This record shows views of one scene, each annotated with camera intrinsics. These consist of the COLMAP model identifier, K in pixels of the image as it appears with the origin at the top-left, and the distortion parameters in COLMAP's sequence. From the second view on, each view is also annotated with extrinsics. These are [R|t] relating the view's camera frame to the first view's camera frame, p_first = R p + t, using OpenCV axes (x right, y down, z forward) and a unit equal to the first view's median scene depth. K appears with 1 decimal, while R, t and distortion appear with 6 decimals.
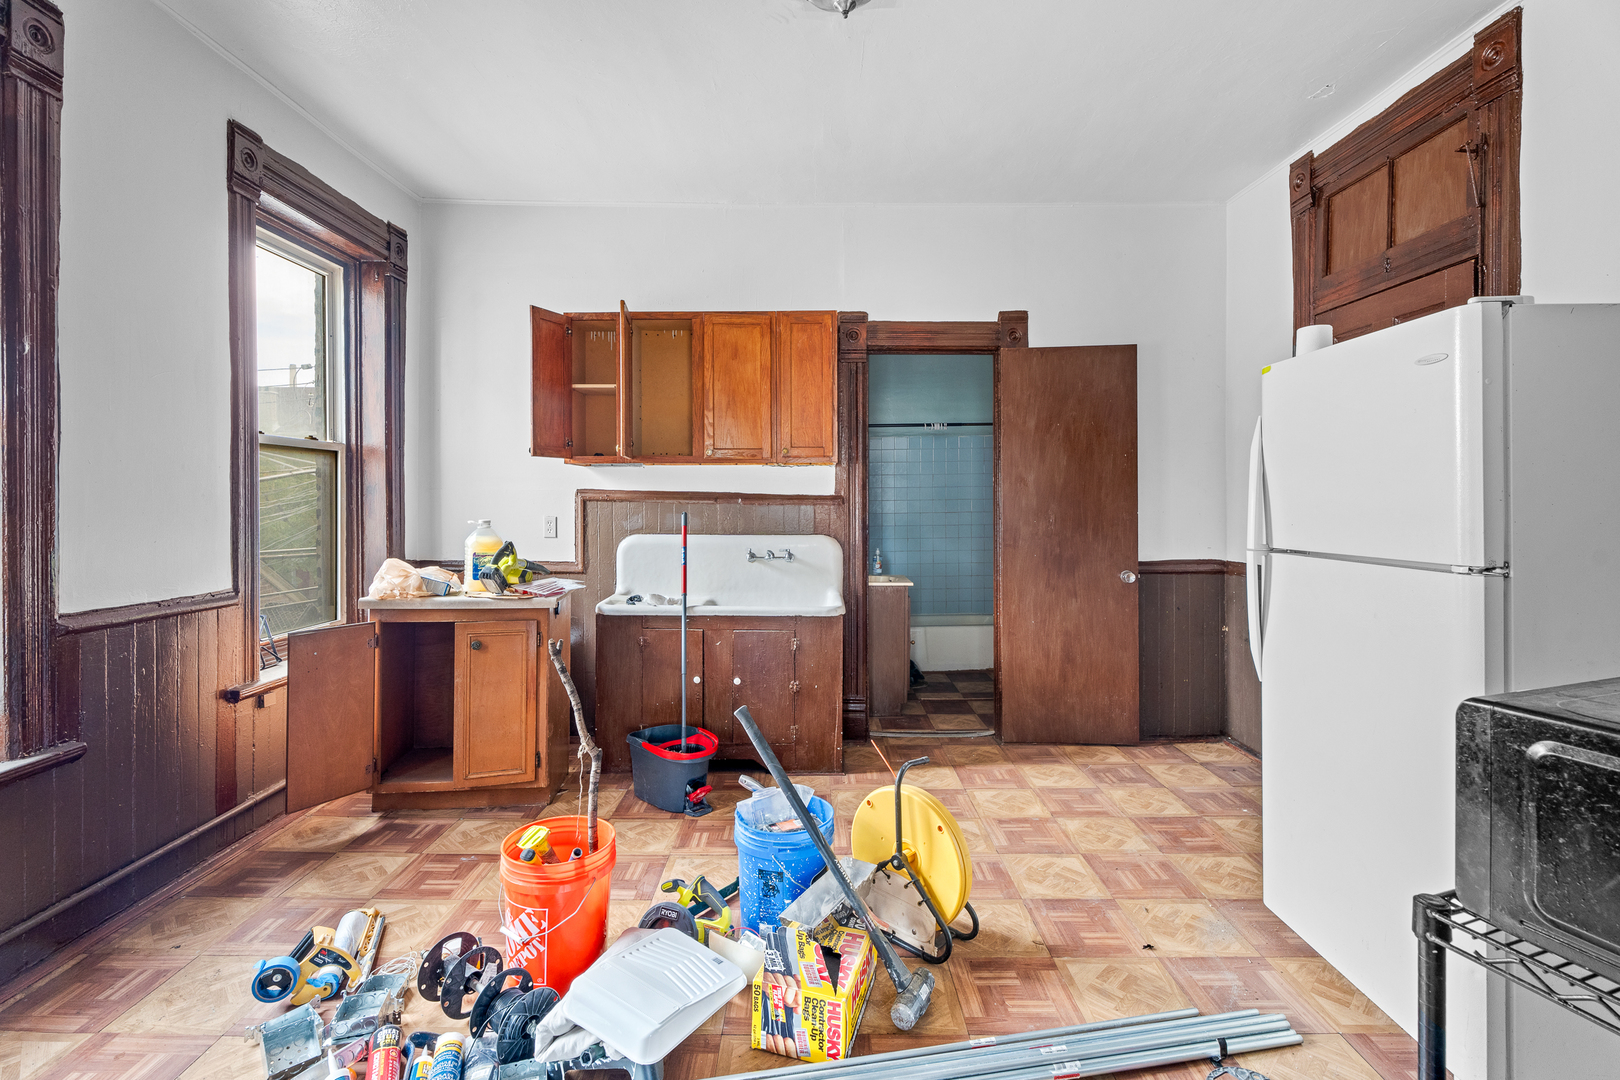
lens RADIAL K [[726.9, 0, 801.7], [0, 726.9, 503.3], [0, 0, 1]] dist [-0.000160, 0.000971]
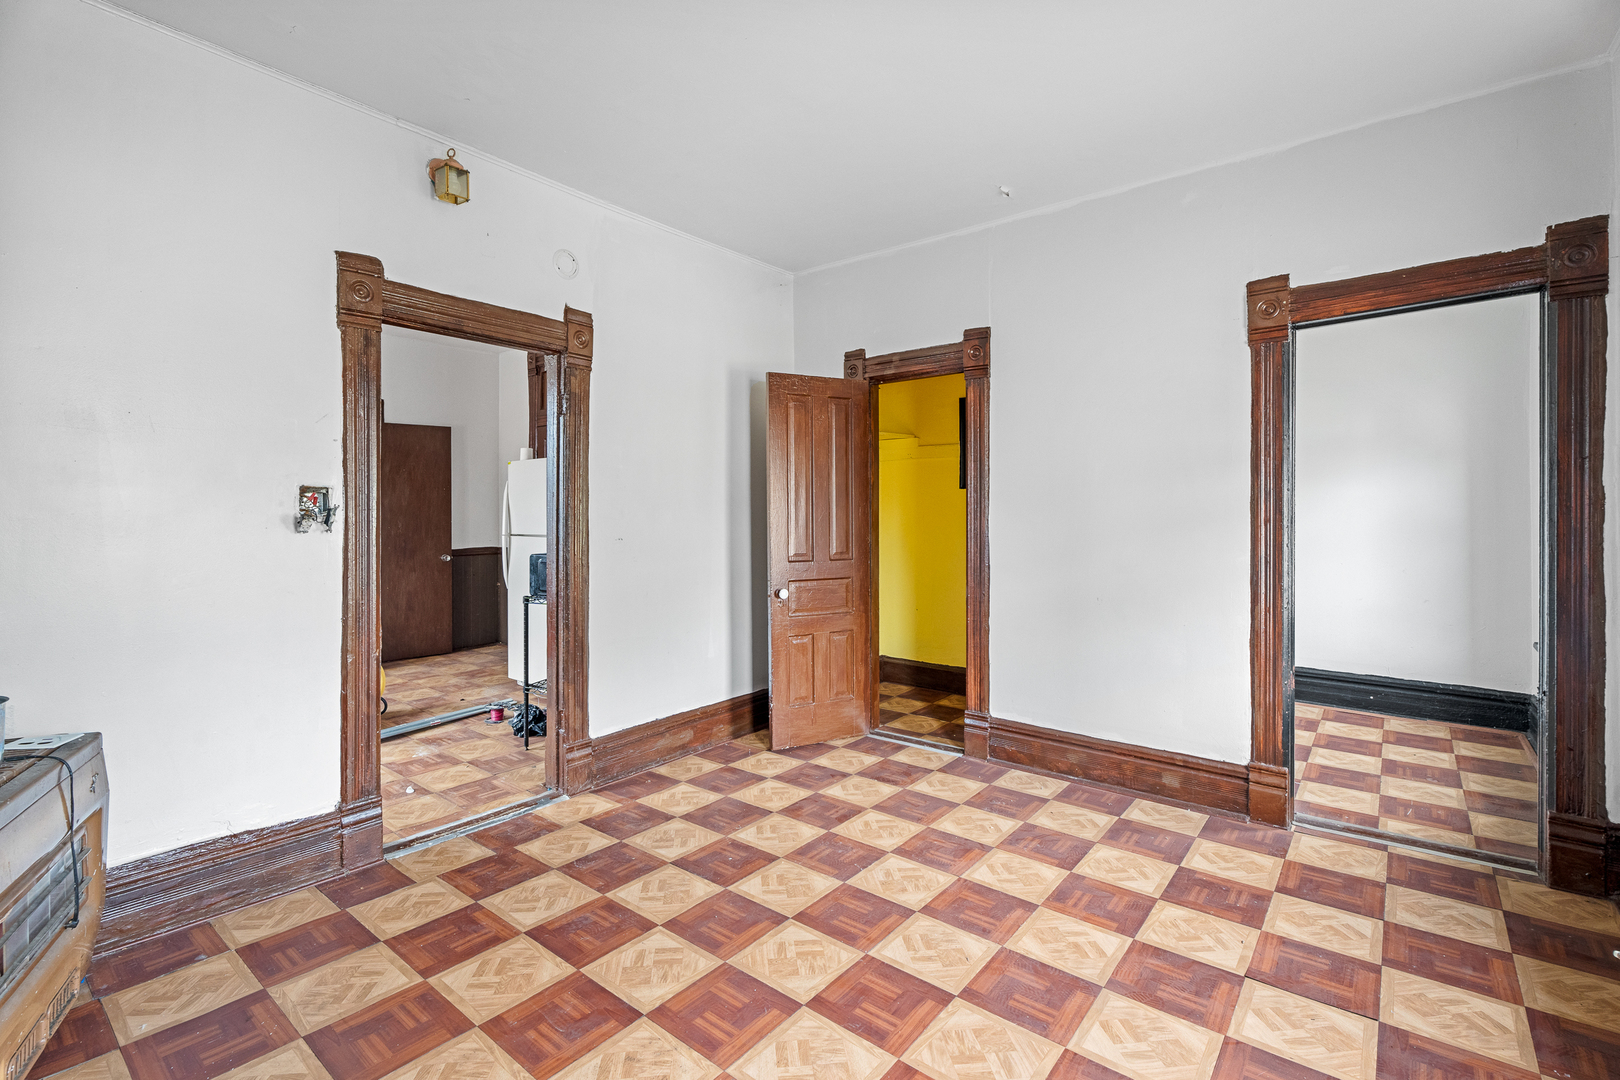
lens RADIAL K [[726.9, 0, 807.8], [0, 726.9, 525.5], [0, 0, 1]] dist [-0.000160, 0.000971]
pose [[0.615165, -0.001528, 0.788397, -0.410399], [-0.002387, 0.999990, 0.003801, 0.013291], [-0.788395, -0.004221, 0.615155, -0.795890]]
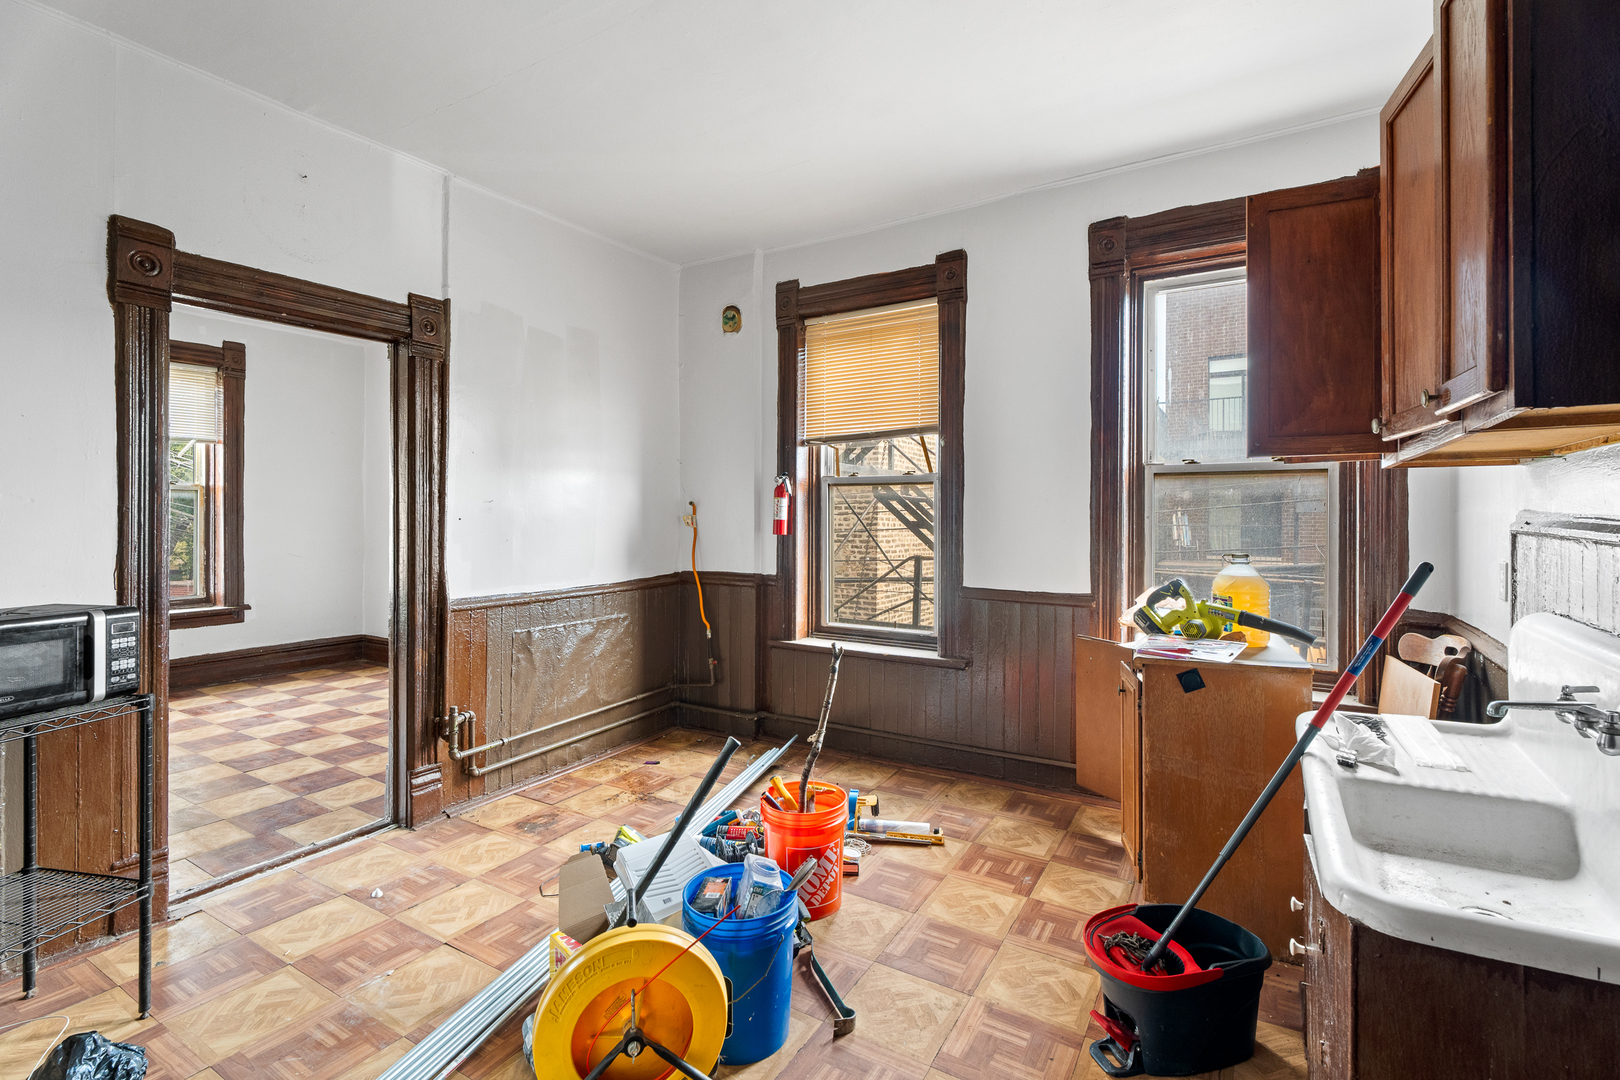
lens RADIAL K [[726.9, 0, 811.1], [0, 726.9, 509.2], [0, 0, 1]] dist [-0.000160, 0.000971]
pose [[-0.509126, -0.002946, -0.860687, 0.507342], [0.000951, 0.999992, -0.003985, -0.022439], [0.860691, -0.002847, -0.509119, 1.120950]]
